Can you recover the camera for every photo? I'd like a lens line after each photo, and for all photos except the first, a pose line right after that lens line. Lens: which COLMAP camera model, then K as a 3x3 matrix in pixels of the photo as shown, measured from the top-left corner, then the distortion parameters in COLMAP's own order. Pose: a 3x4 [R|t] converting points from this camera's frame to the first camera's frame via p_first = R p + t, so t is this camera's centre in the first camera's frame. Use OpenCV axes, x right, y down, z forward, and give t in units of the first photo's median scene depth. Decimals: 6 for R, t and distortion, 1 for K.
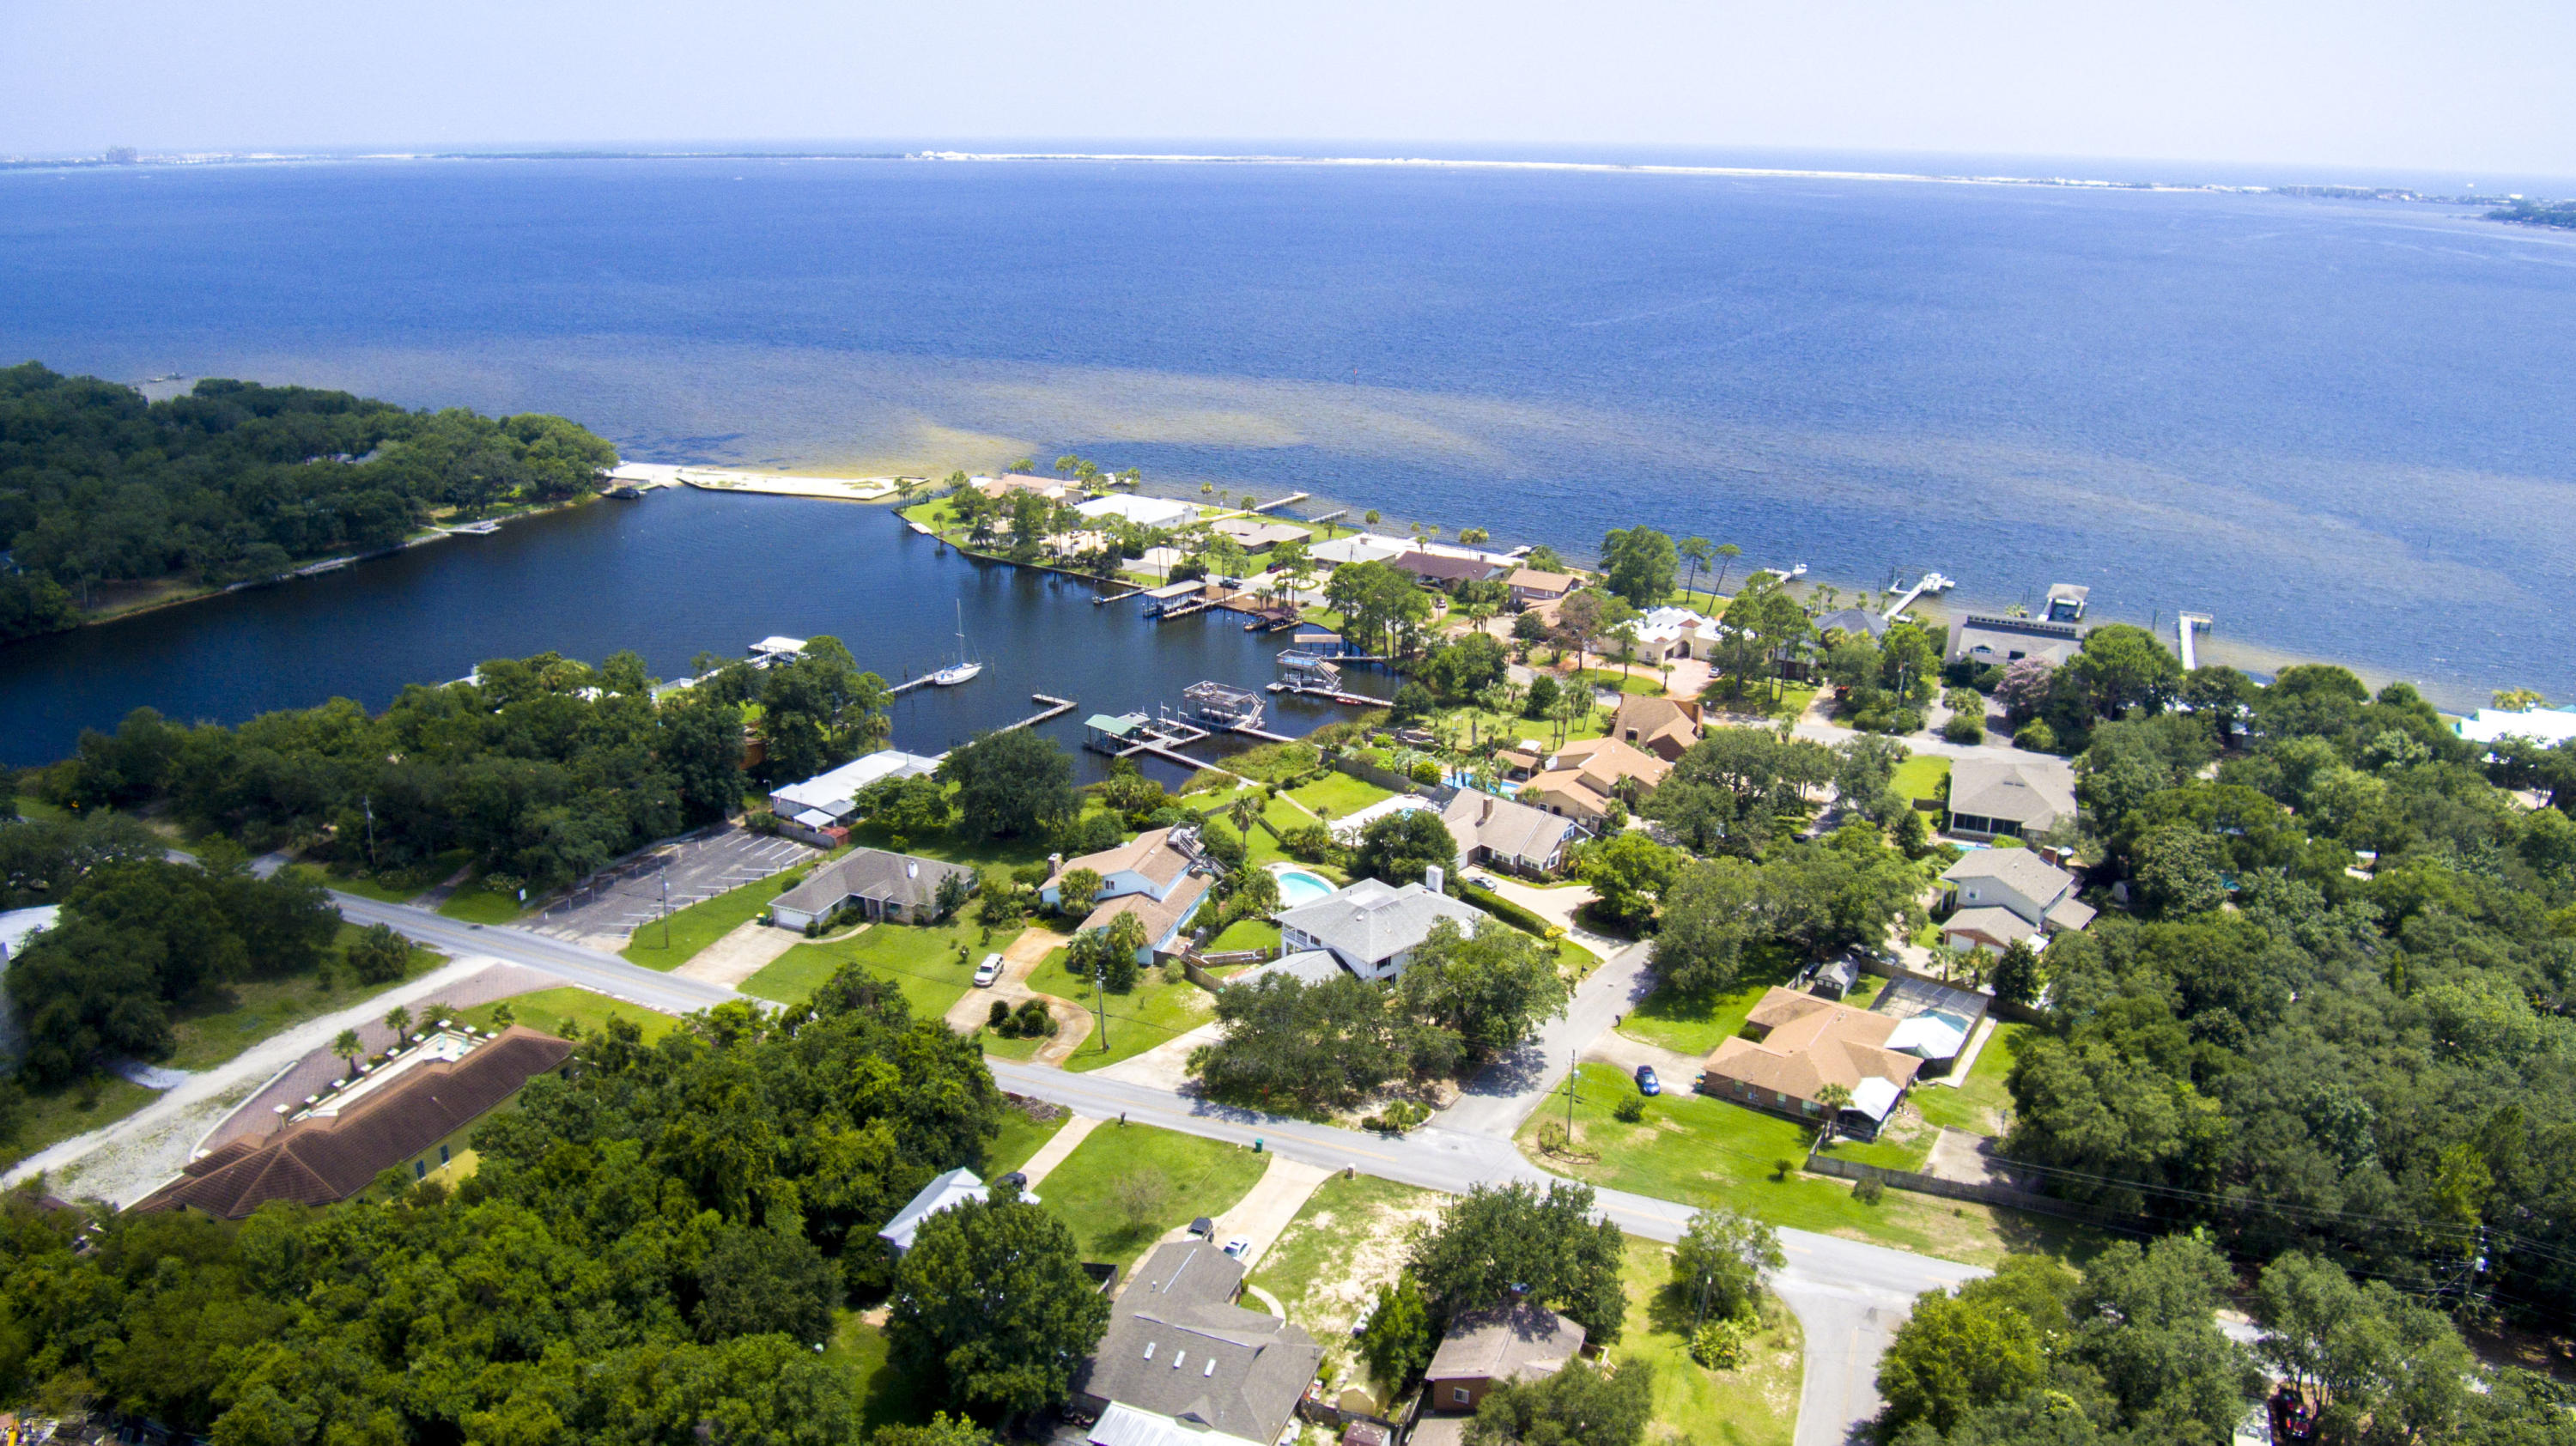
lens RADIAL K [[1753.0, 0, 1304.8], [0, 1753.0, 688.3], [0, 0, 1]] dist [-0.090048, 0.018396]
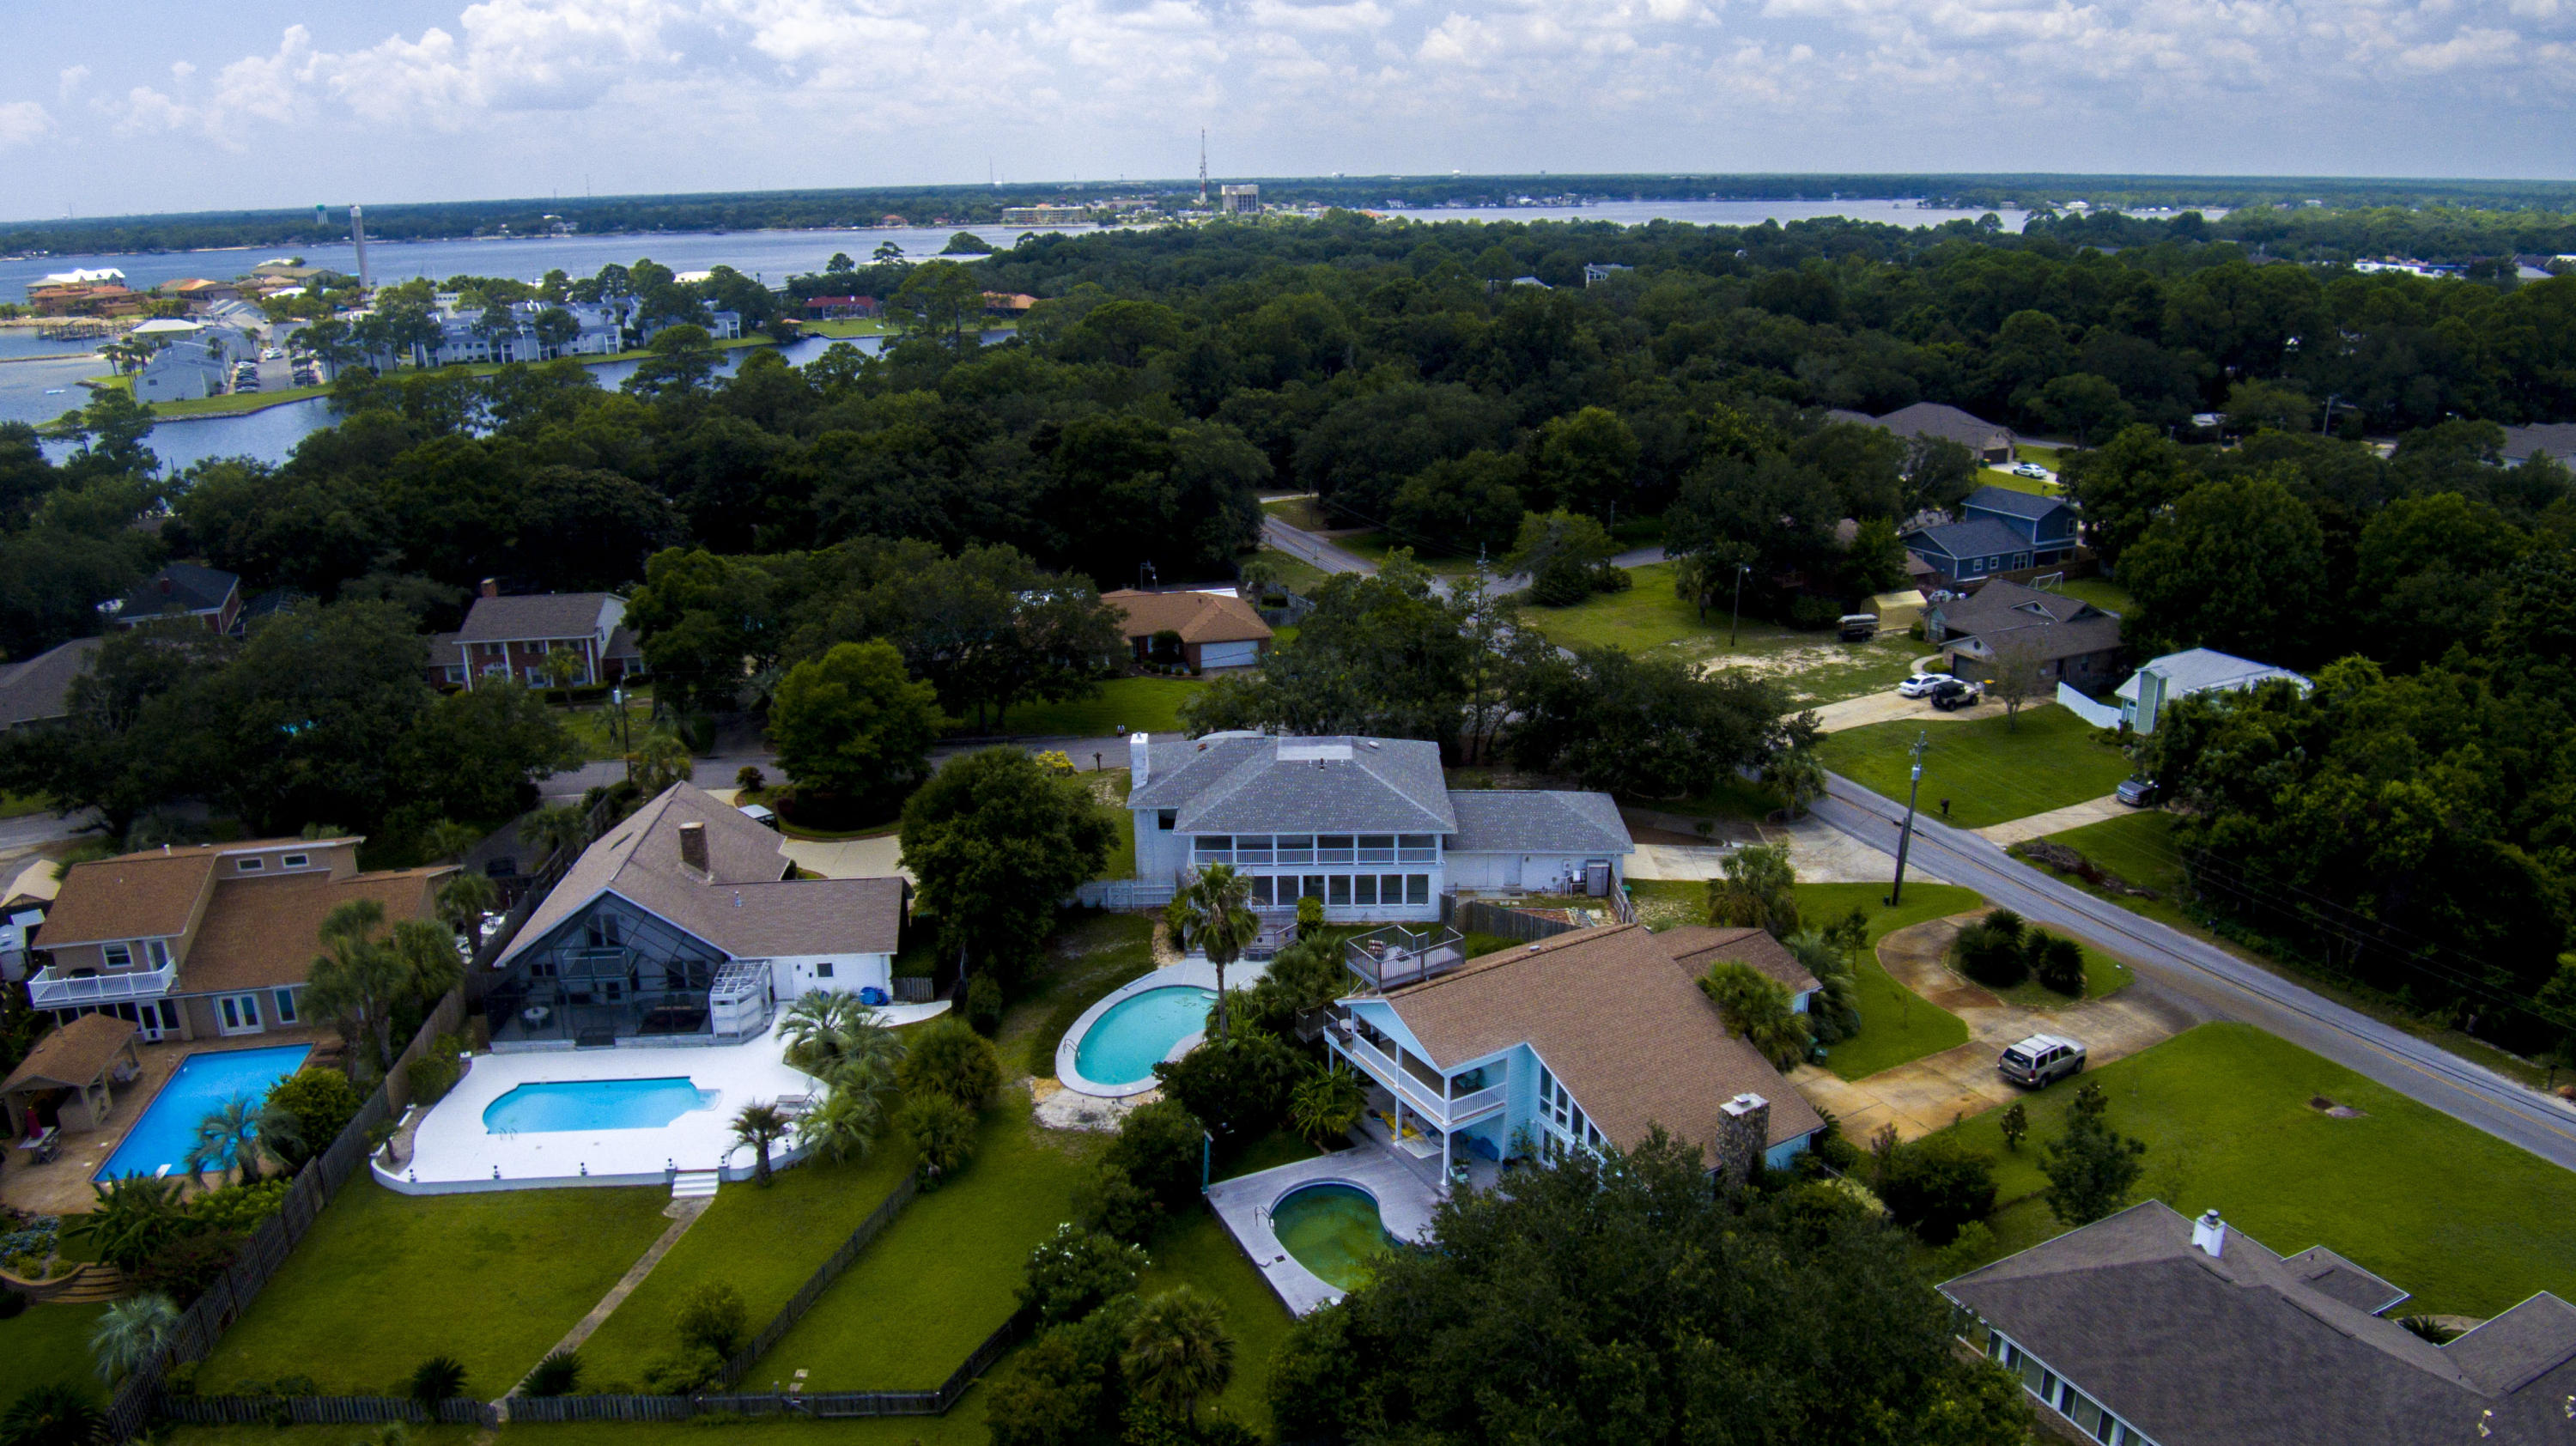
lens RADIAL K [[1753.0, 0, 1304.8], [0, 1753.0, 688.3], [0, 0, 1]] dist [-0.090048, 0.018396]
pose [[-0.733484, -0.191185, 0.652265, -0.260644], [0.215489, 0.844717, 0.489916, -0.132921], [-0.644644, 0.499902, -0.578388, 1.126505]]
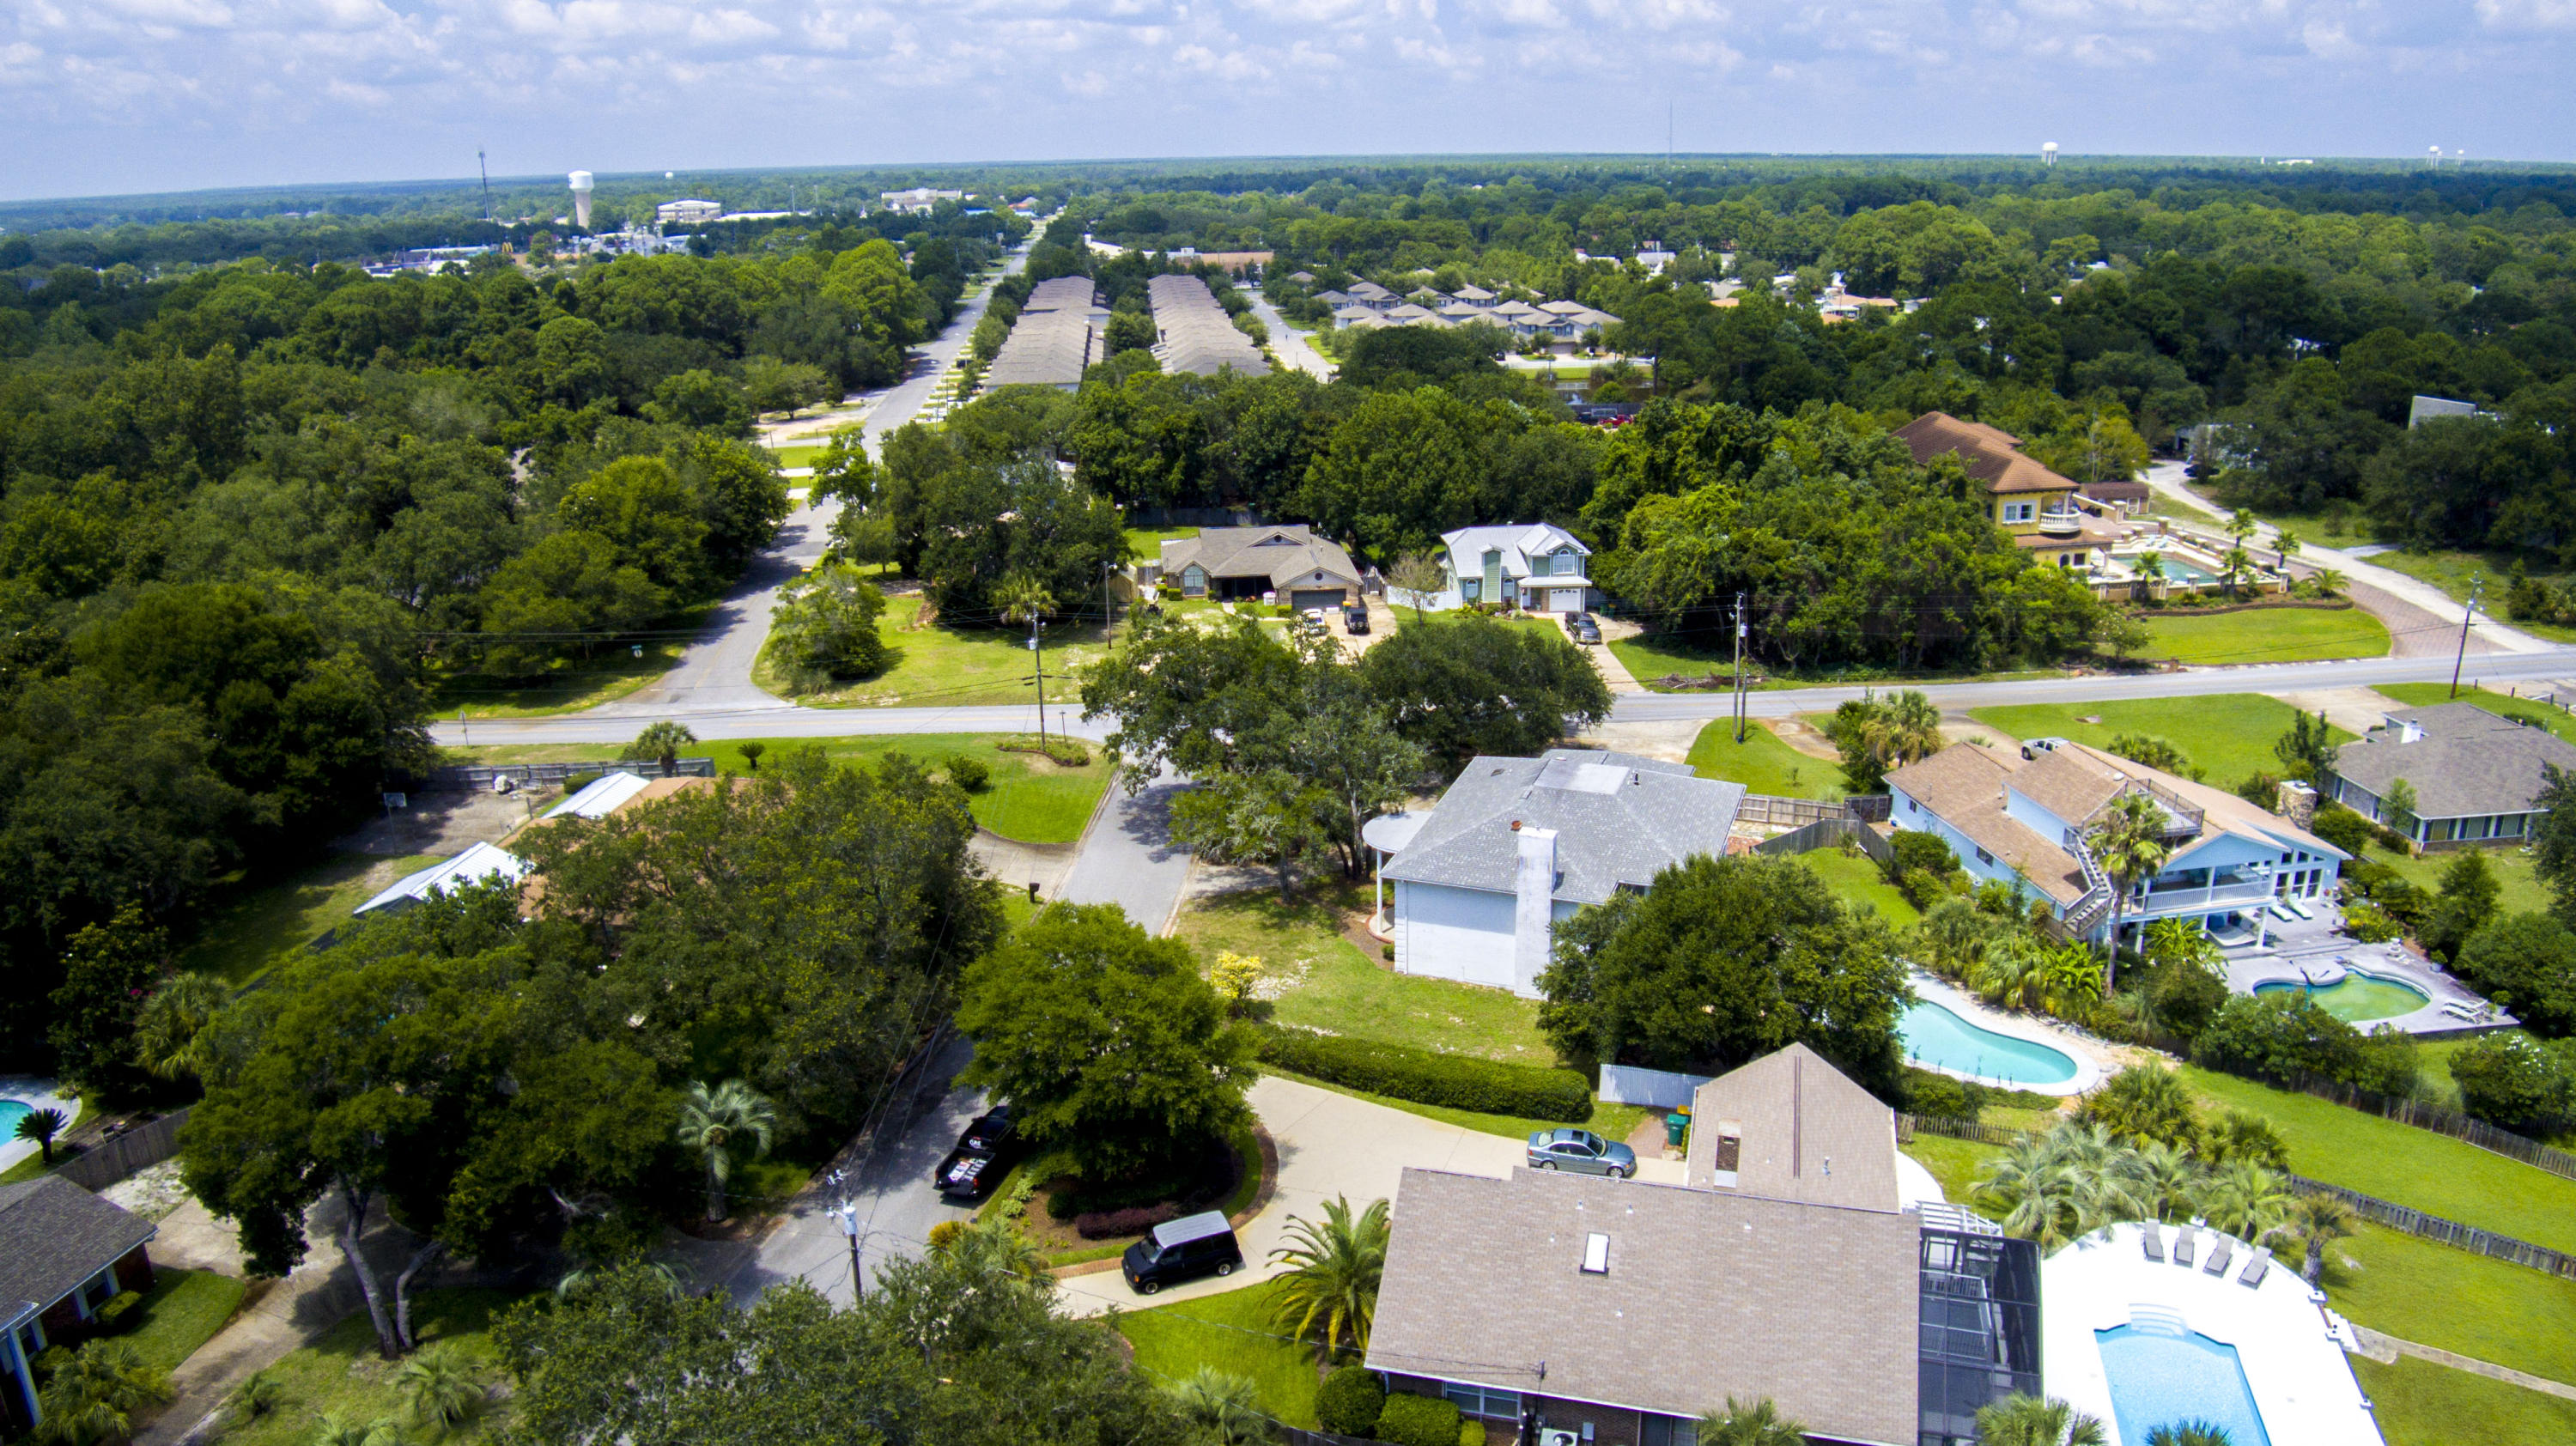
lens RADIAL K [[1753.0, 0, 1304.8], [0, 1753.0, 688.3], [0, 0, 1]] dist [-0.090048, 0.018396]
pose [[-0.889789, 0.137508, -0.435163, 0.266502], [-0.133817, 0.833004, 0.536841, -0.123982], [0.436312, 0.535907, -0.722797, 1.125287]]
